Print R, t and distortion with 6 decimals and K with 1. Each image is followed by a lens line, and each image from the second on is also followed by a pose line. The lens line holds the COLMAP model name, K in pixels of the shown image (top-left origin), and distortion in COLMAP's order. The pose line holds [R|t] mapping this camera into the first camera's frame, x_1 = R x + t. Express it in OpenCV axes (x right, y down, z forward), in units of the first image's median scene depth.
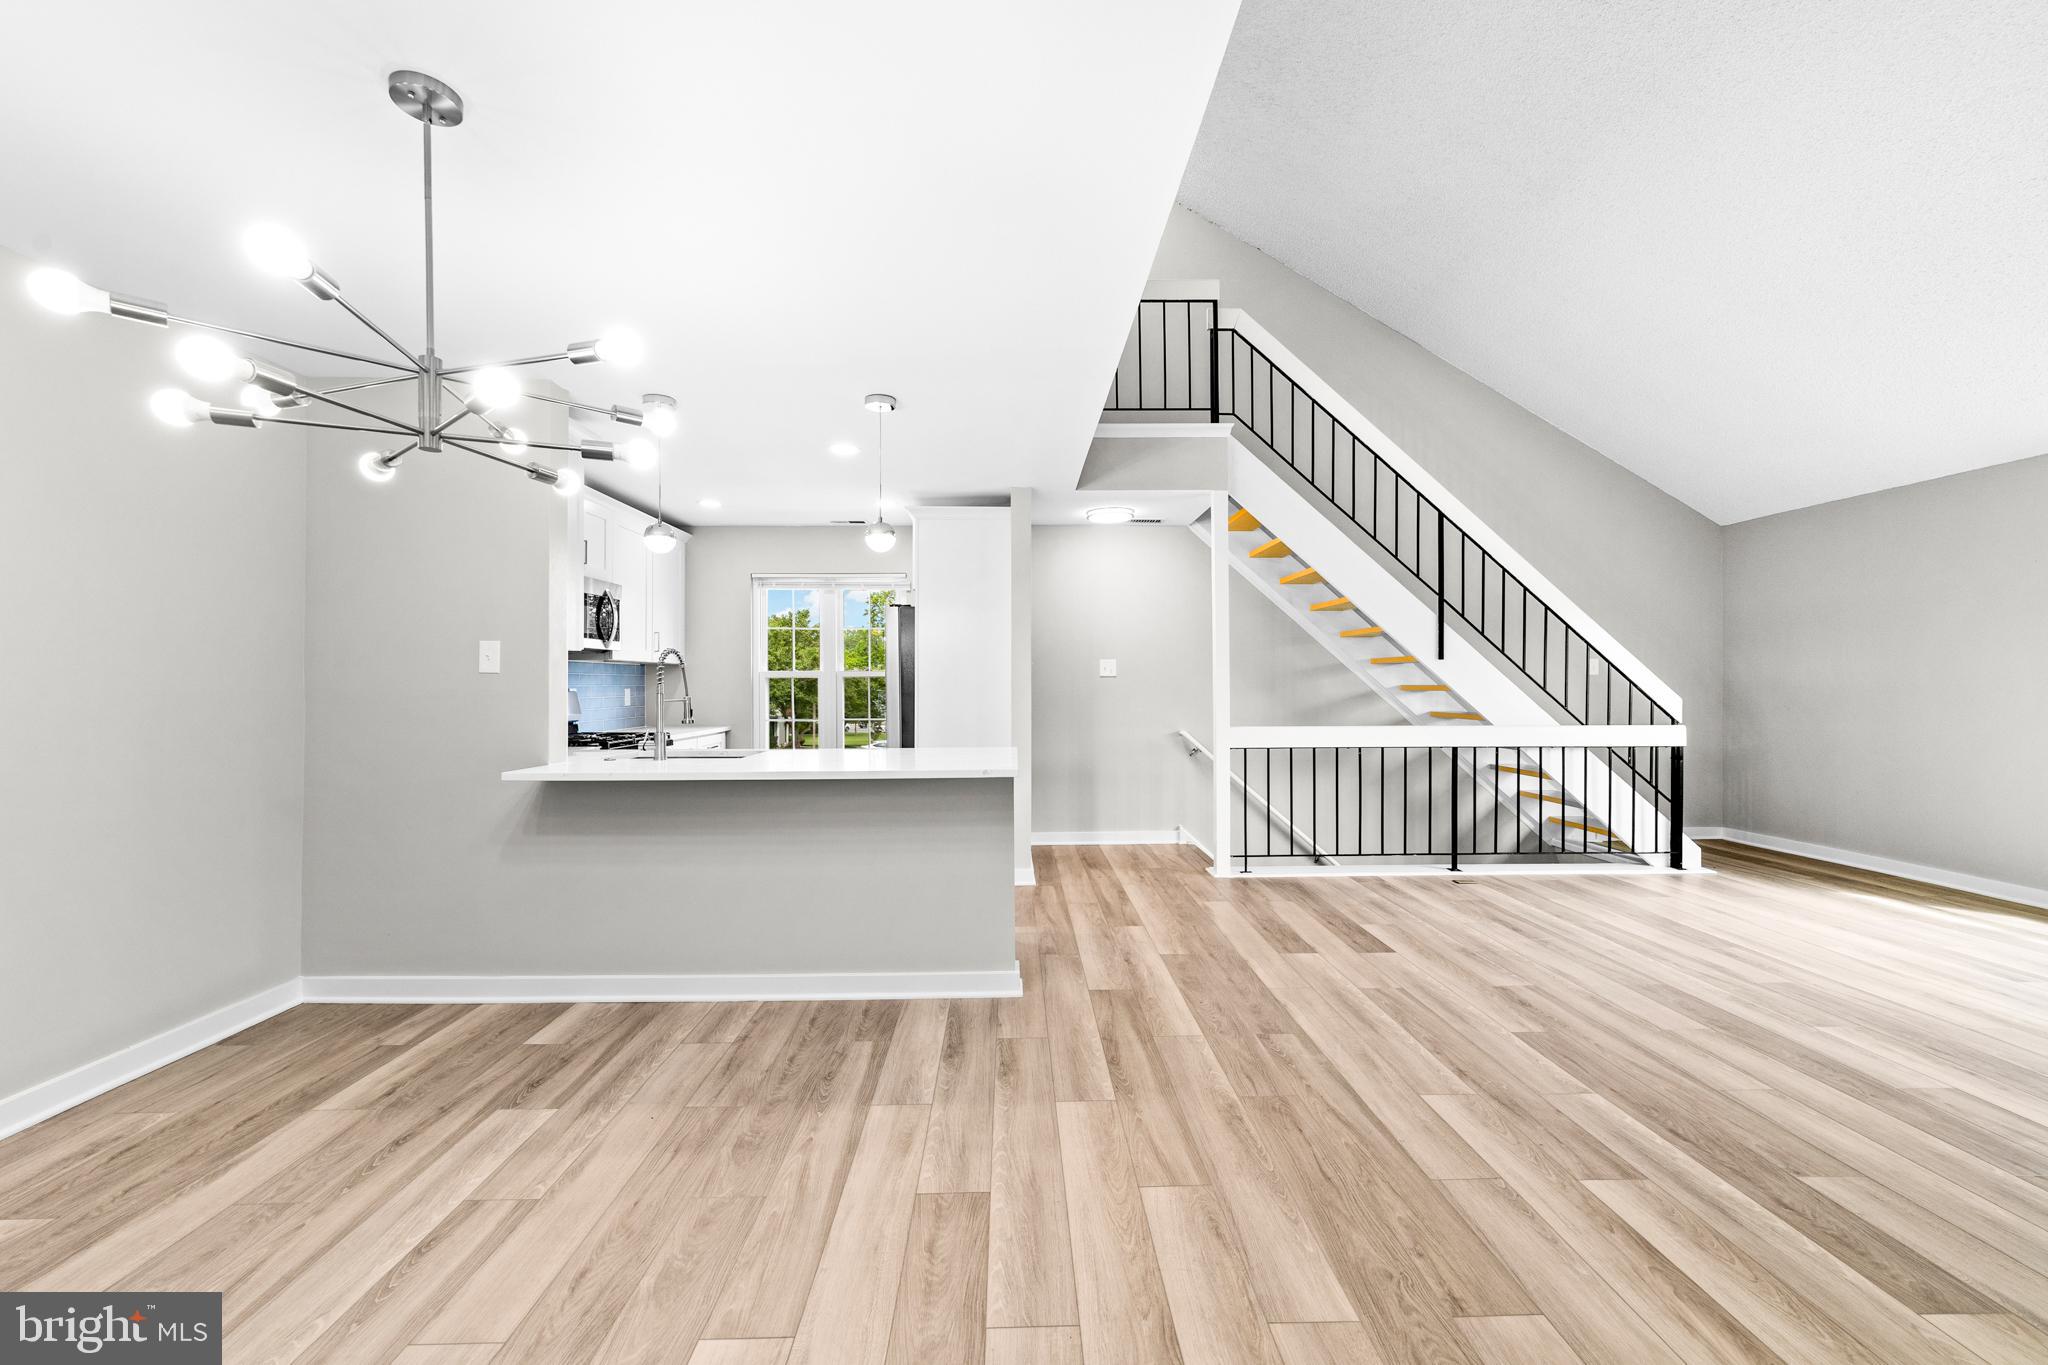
lens RADIAL K [[787.0, 0, 1026.7], [0, 787.0, 681.3], [0, 0, 1]] dist [-0.017748, 0.008312]
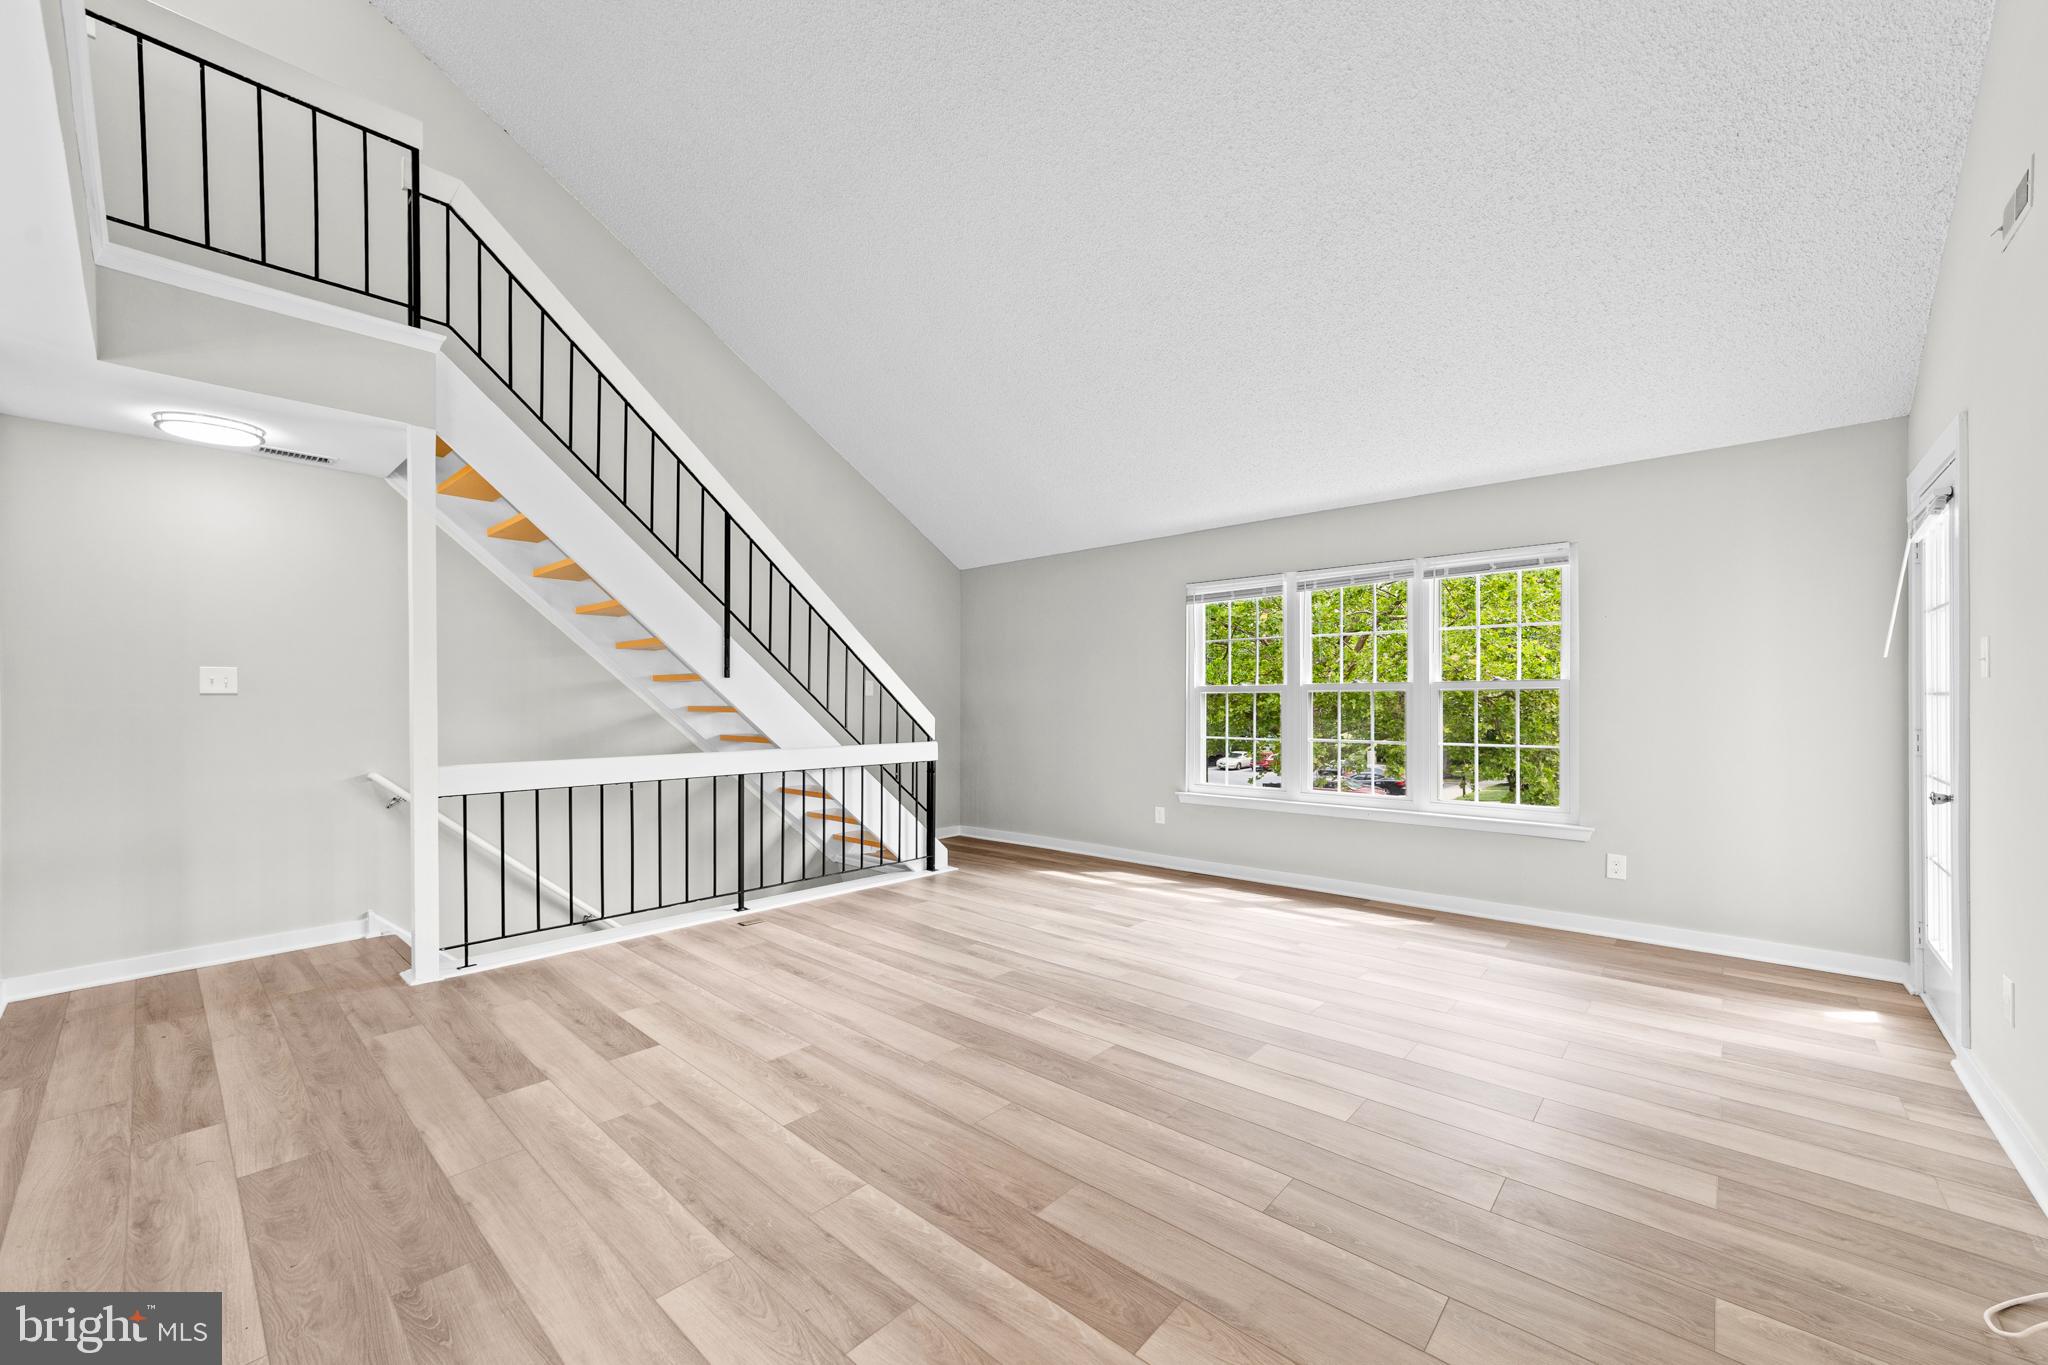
lens RADIAL K [[791.5, 0, 1027.1], [0, 791.5, 691.8], [0, 0, 1]] dist [-0.016665, 0.008190]
pose [[0.680675, 0.009807, 0.732520, 0.164594], [-0.001769, 0.999929, -0.011743, -0.002708], [-0.732584, 0.006697, 0.680644, 0.217913]]
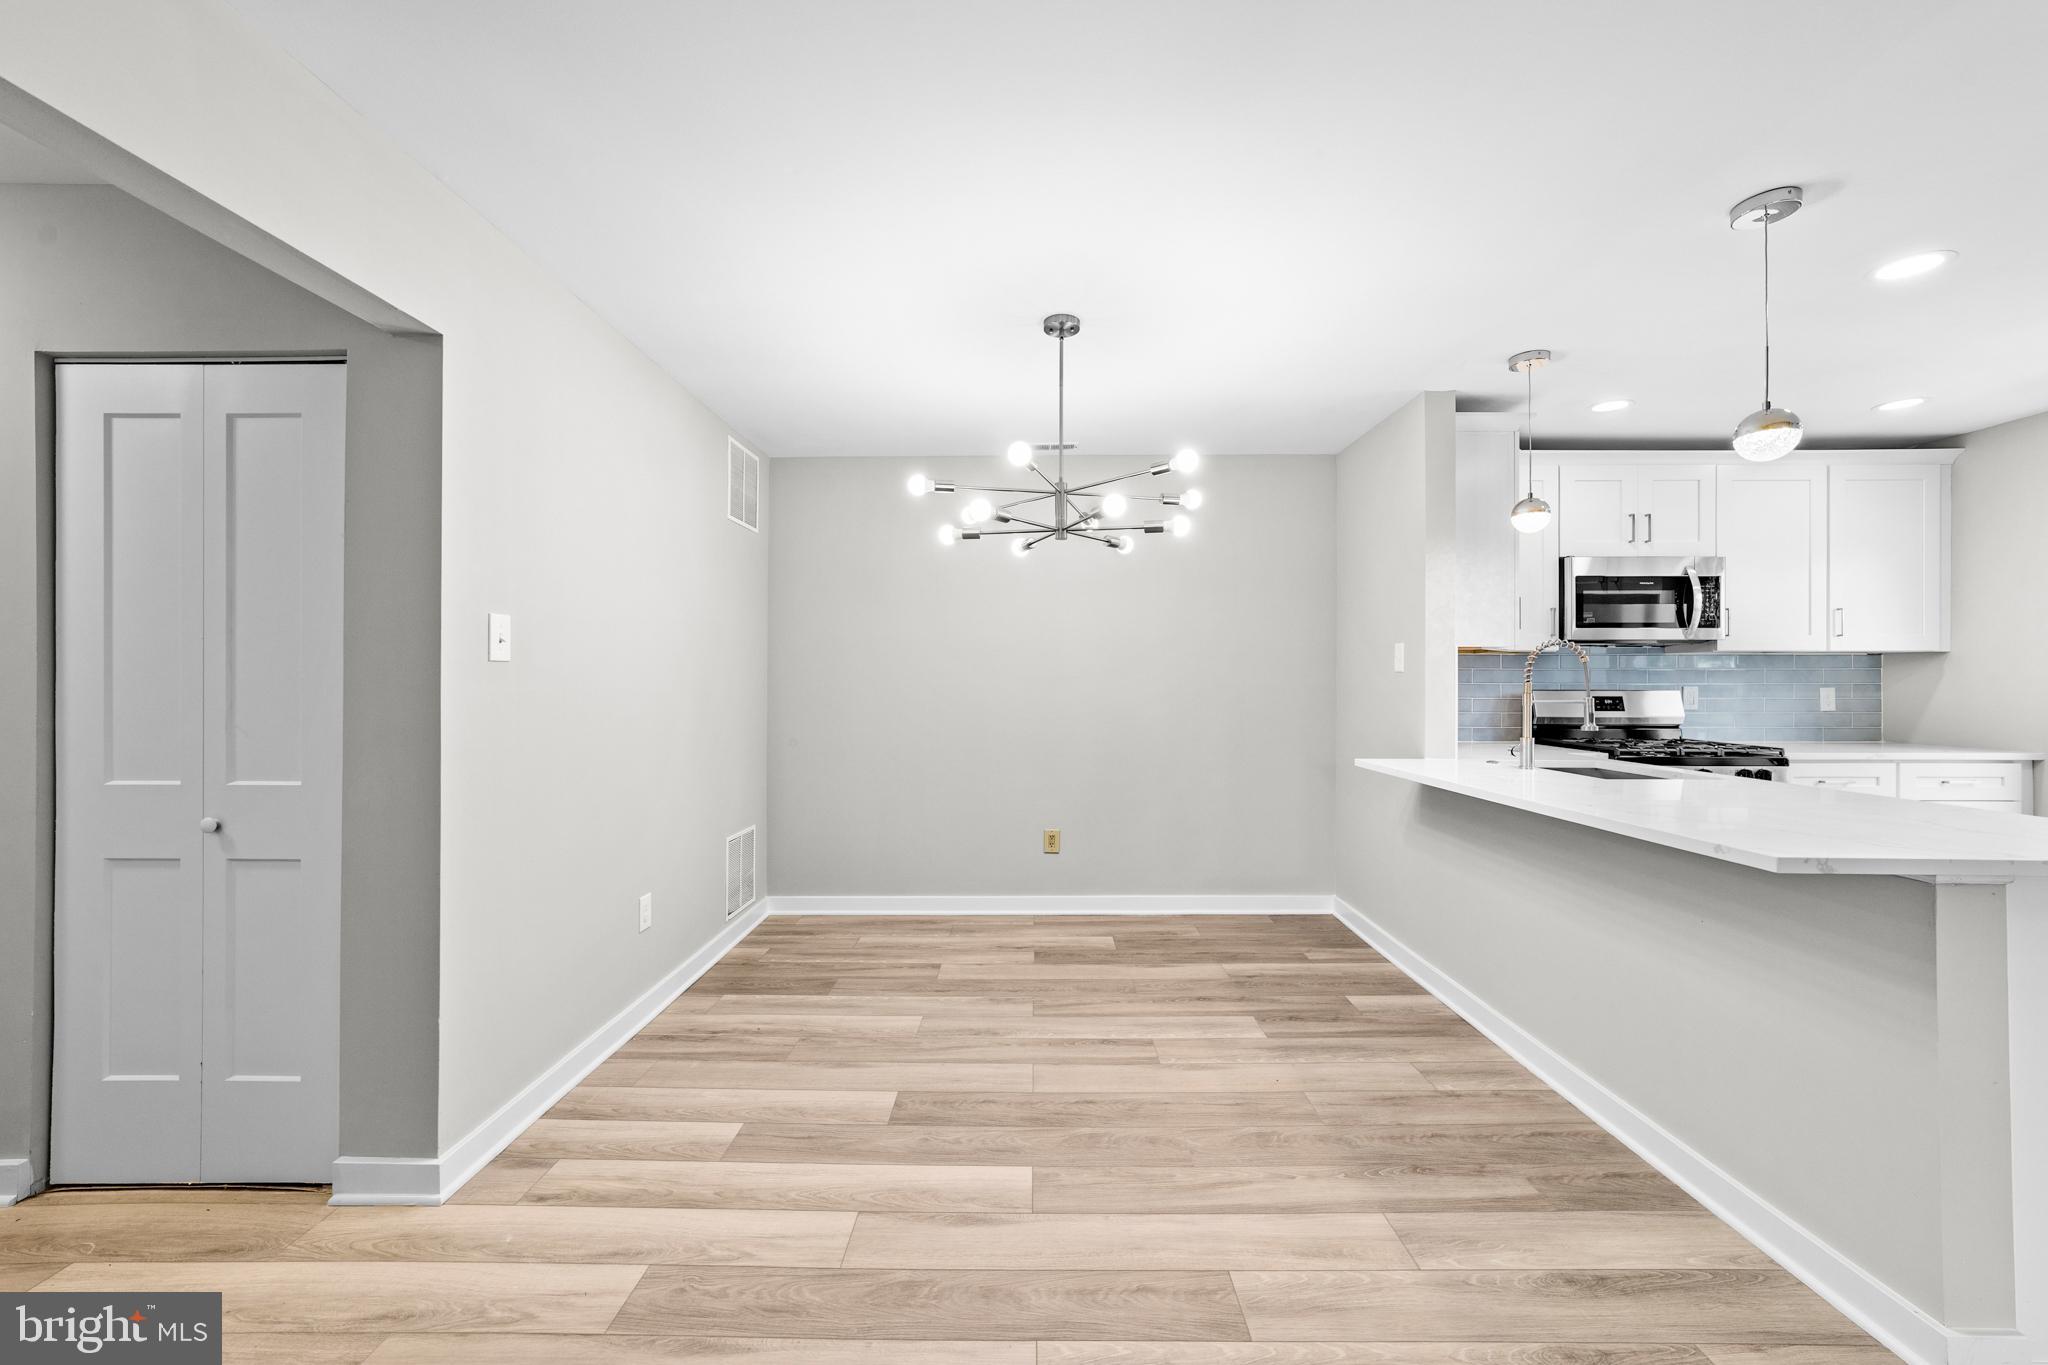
lens RADIAL K [[787.0, 0, 1026.7], [0, 787.0, 681.3], [0, 0, 1]] dist [-0.017748, 0.008312]
pose [[-0.030807, 0.002258, -0.999523, 0.464273], [0.003370, 0.999992, 0.002156, -0.000965], [0.999520, -0.003302, -0.030815, 0.511854]]
